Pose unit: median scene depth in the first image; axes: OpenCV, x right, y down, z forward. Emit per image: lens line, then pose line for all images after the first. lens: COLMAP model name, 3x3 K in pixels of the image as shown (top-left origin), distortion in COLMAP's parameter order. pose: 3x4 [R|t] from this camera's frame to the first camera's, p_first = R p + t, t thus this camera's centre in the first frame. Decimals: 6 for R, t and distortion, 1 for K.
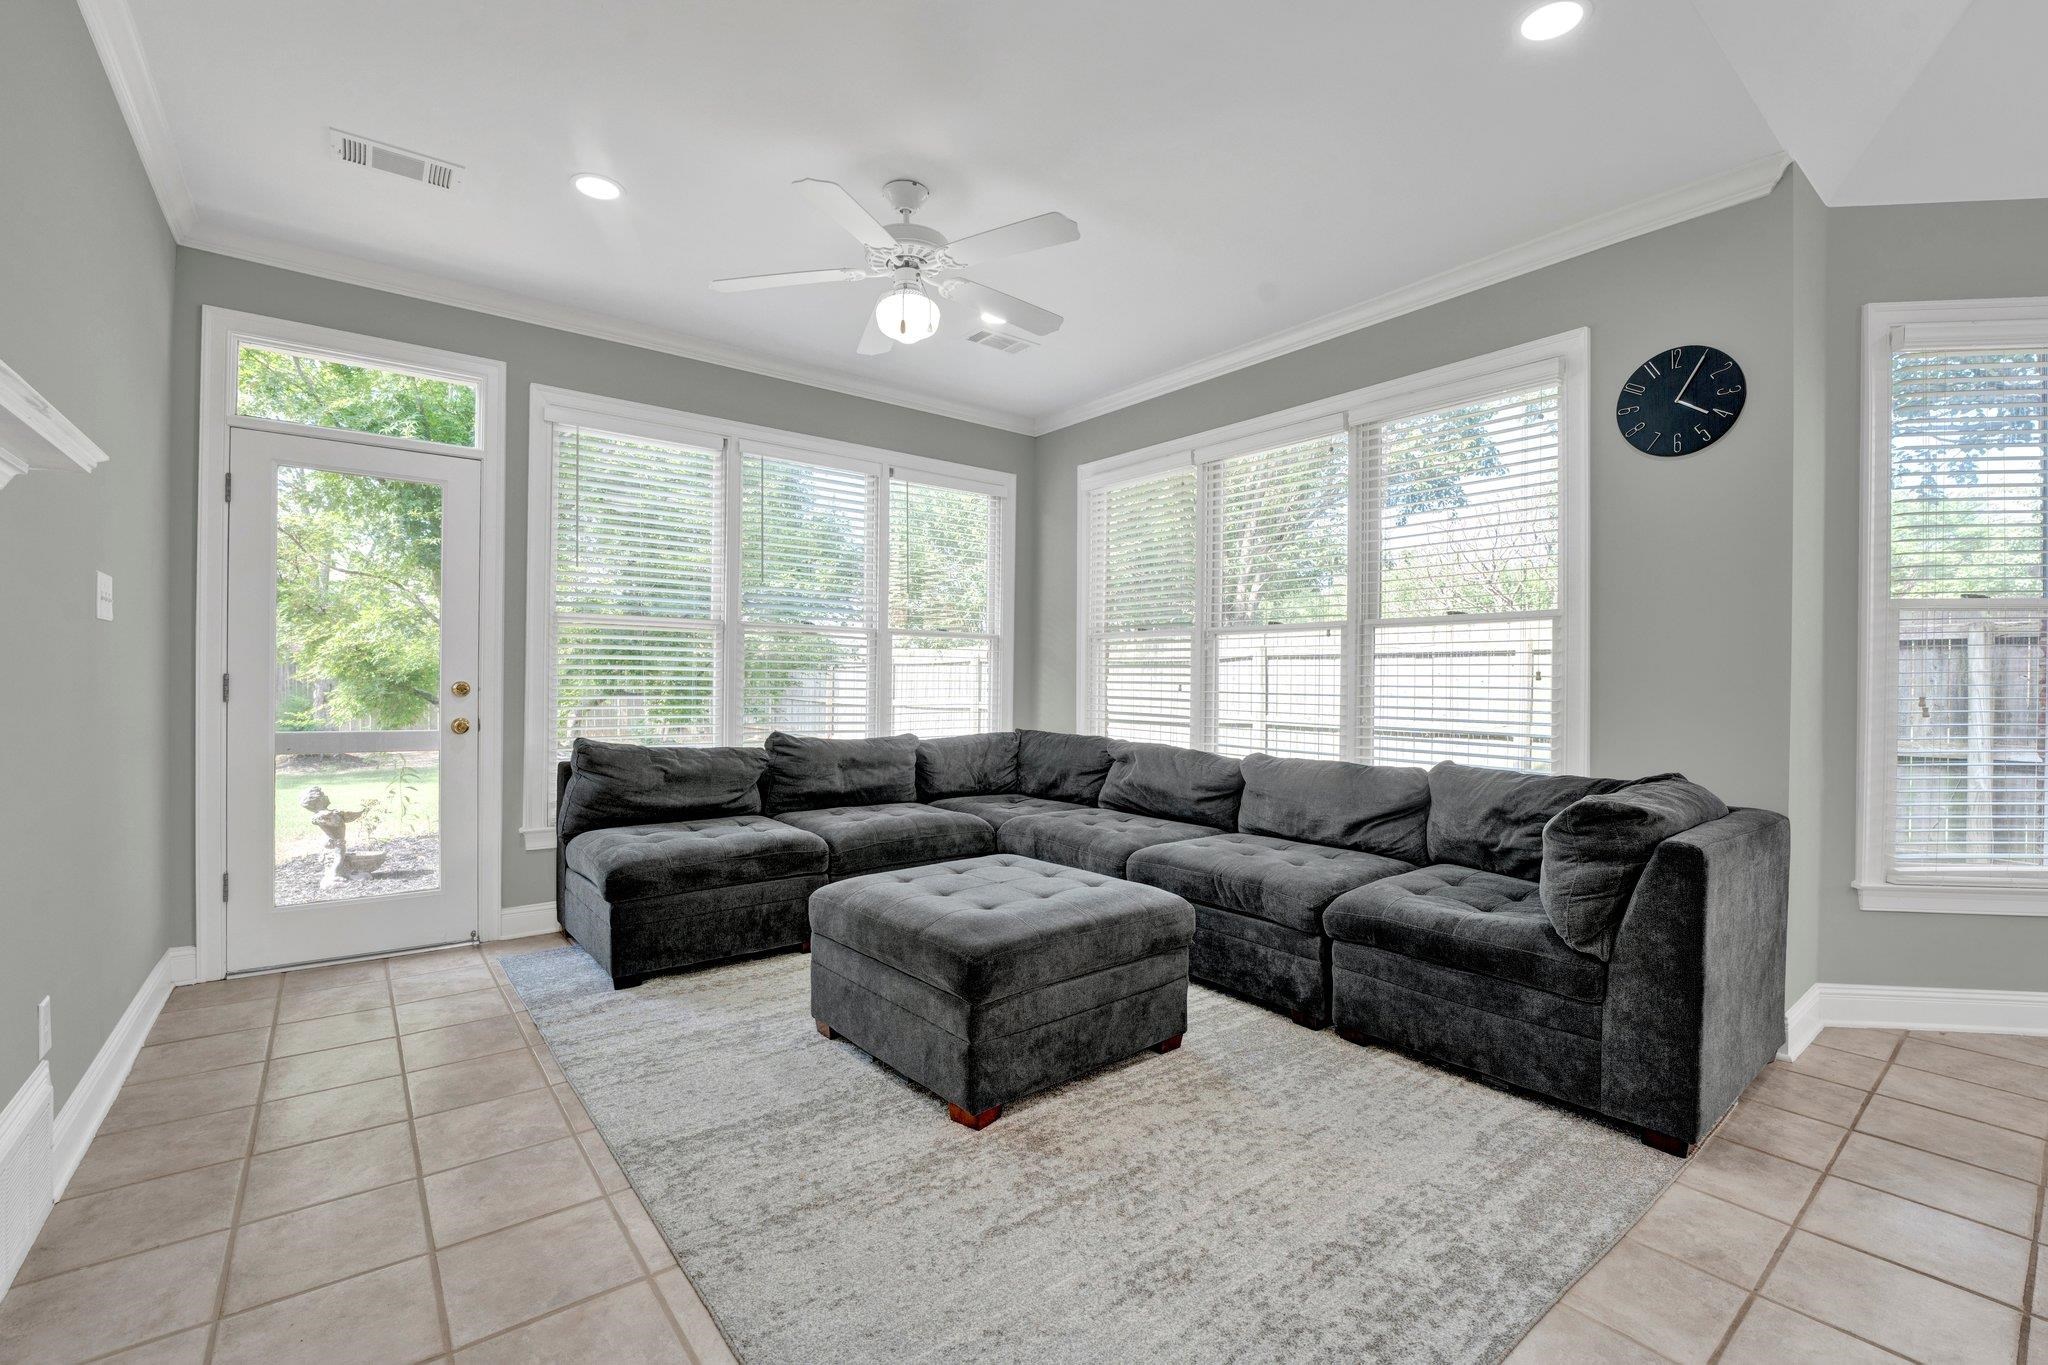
lens RADIAL K [[874.8, 0, 1007.9], [0, 874.8, 684.5], [0, 0, 1]] dist [-0.021454, 0.000508]
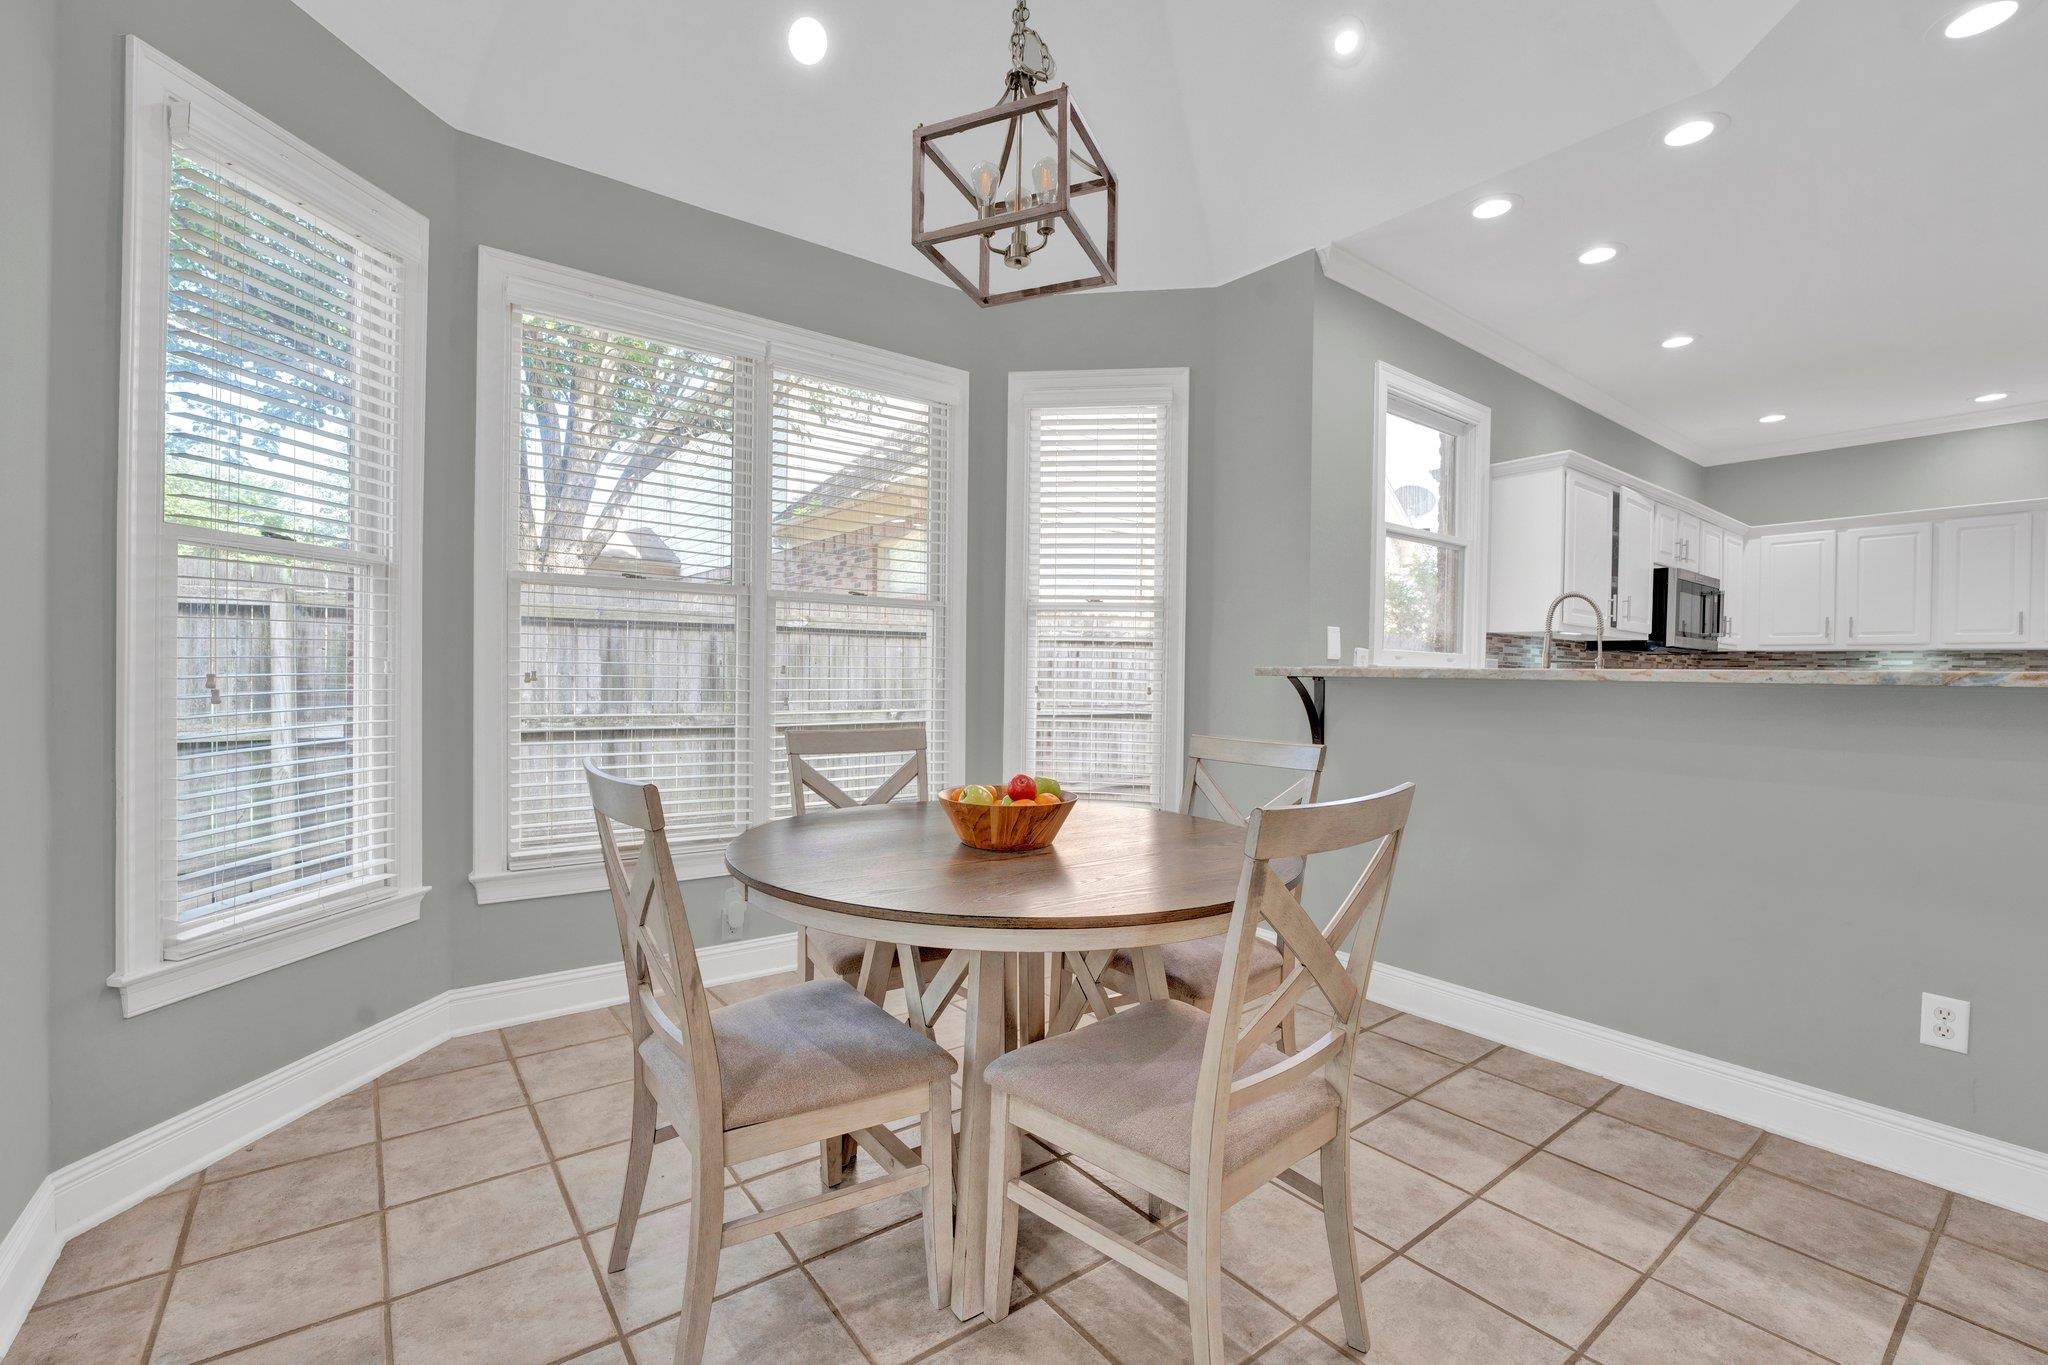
lens RADIAL K [[870.8, 0, 1009.2], [0, 870.8, 683.4], [0, 0, 1]] dist [-0.020417, 0.000259]
pose [[0.014074, -0.021312, 0.999674, 0.311158], [-0.010508, 0.999714, 0.021461, 0.000909], [-0.999846, -0.010807, 0.013846, 0.277003]]
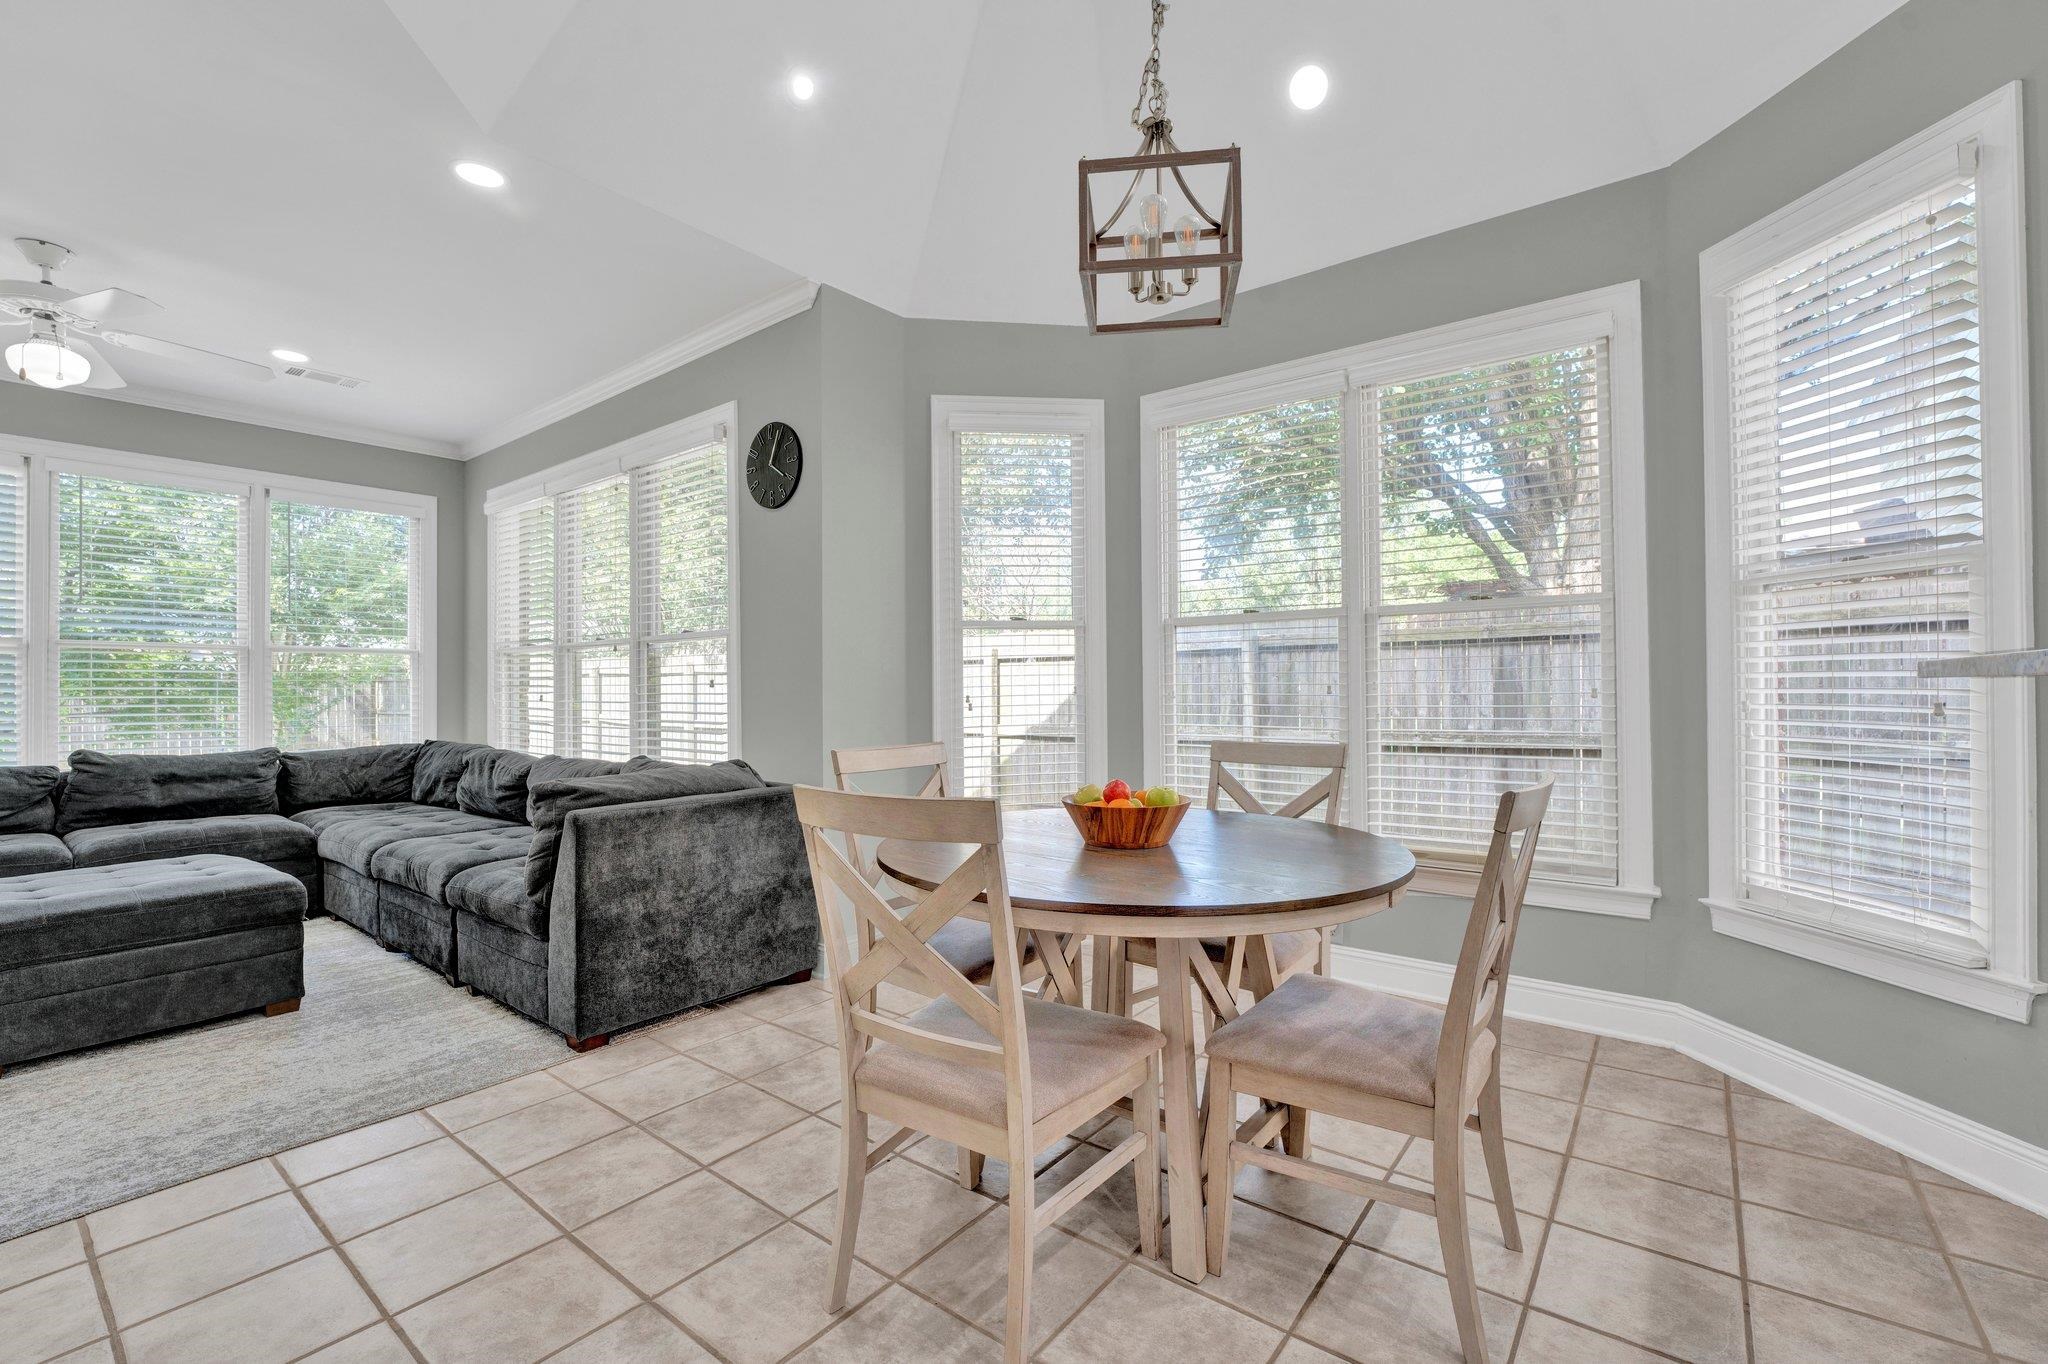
lens RADIAL K [[871.4, 0, 1024.0], [0, 871.4, 682.0], [0, 0, 1]] dist [-0.040315, 0.007779]
pose [[0.966421, -0.015630, 0.256490, 0.625434], [0.018712, 0.999779, -0.009579, 0.006704], [-0.256283, 0.014057, 0.966499, -0.249310]]
